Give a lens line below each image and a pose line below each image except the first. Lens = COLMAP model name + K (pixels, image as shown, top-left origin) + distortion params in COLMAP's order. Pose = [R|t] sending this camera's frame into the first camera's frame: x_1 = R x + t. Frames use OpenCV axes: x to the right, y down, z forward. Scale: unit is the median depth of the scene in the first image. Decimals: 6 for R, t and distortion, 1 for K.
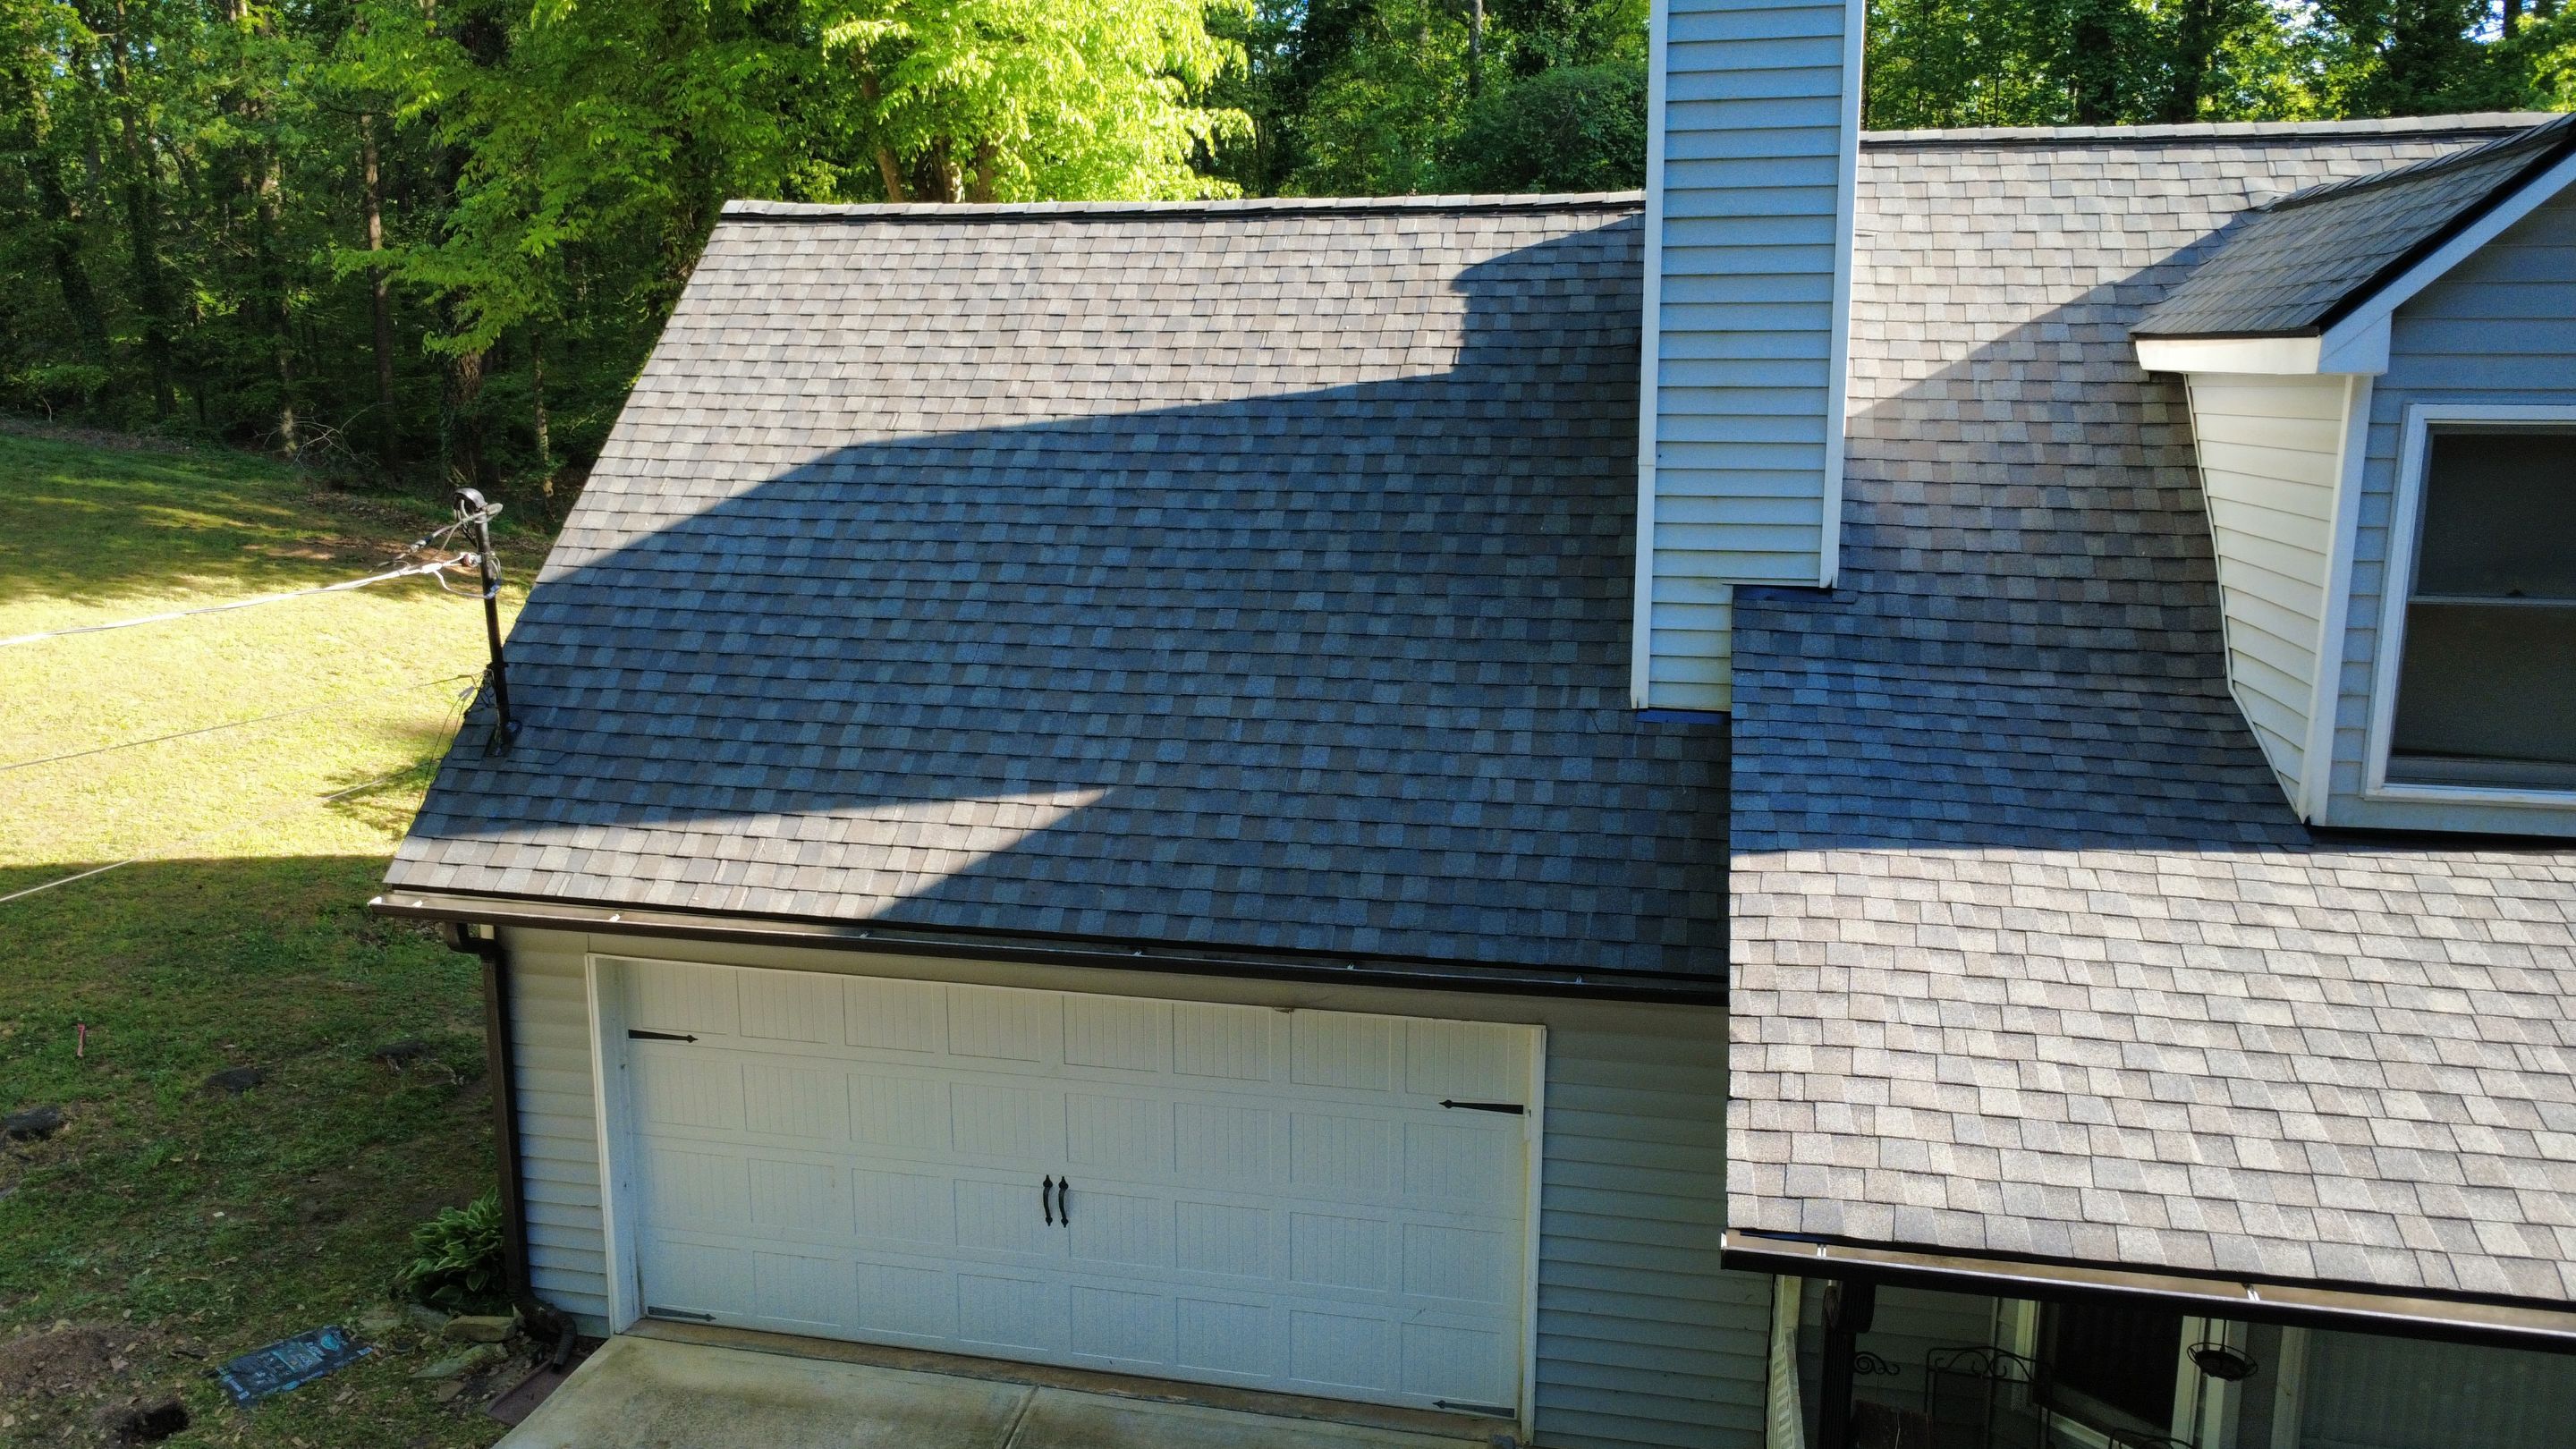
lens RADIAL K [[1877.2, 0, 1288.2], [0, 1877.2, 727.3], [0, 0, 1]] dist [-0.000942, -0.000933]
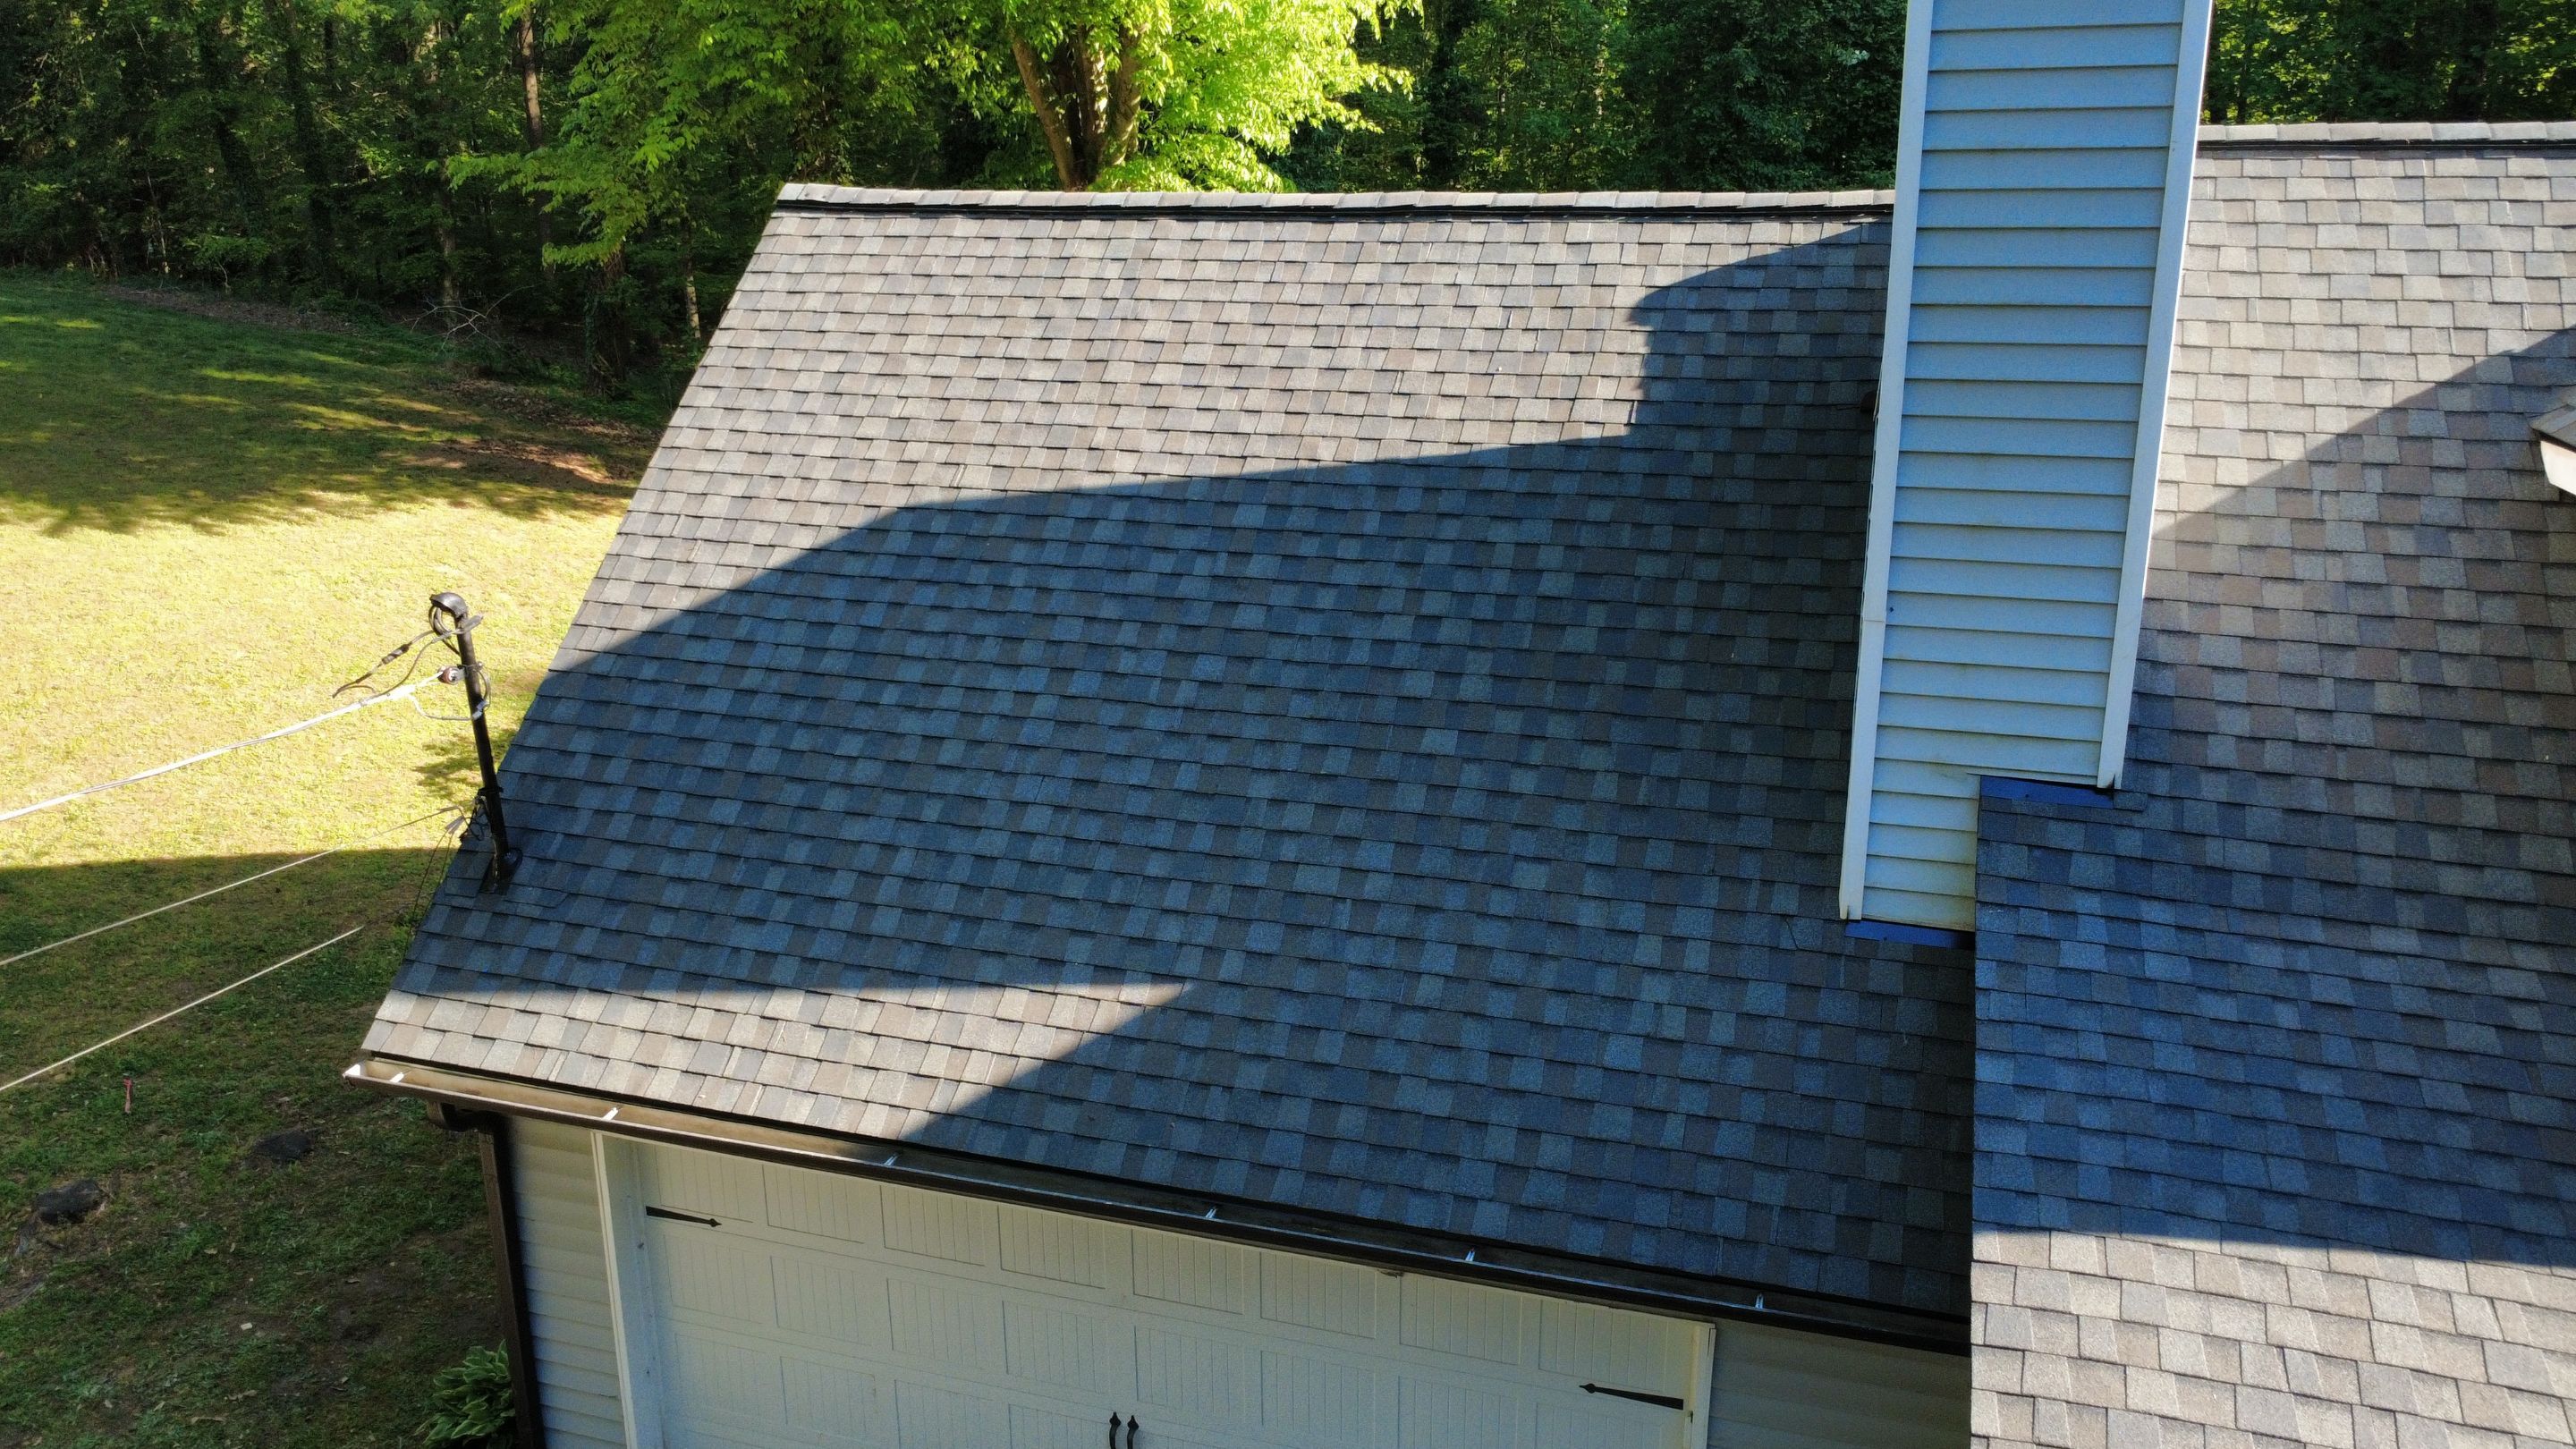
lens RADIAL K [[1877.2, 0, 1288.2], [0, 1877.2, 727.3], [0, 0, 1]] dist [-0.000942, -0.000933]
pose [[0.995535, 0.023579, -0.091404, 0.020864], [-0.015267, 0.995771, 0.090593, -0.150649], [0.093154, -0.088793, 0.991685, 0.191429]]
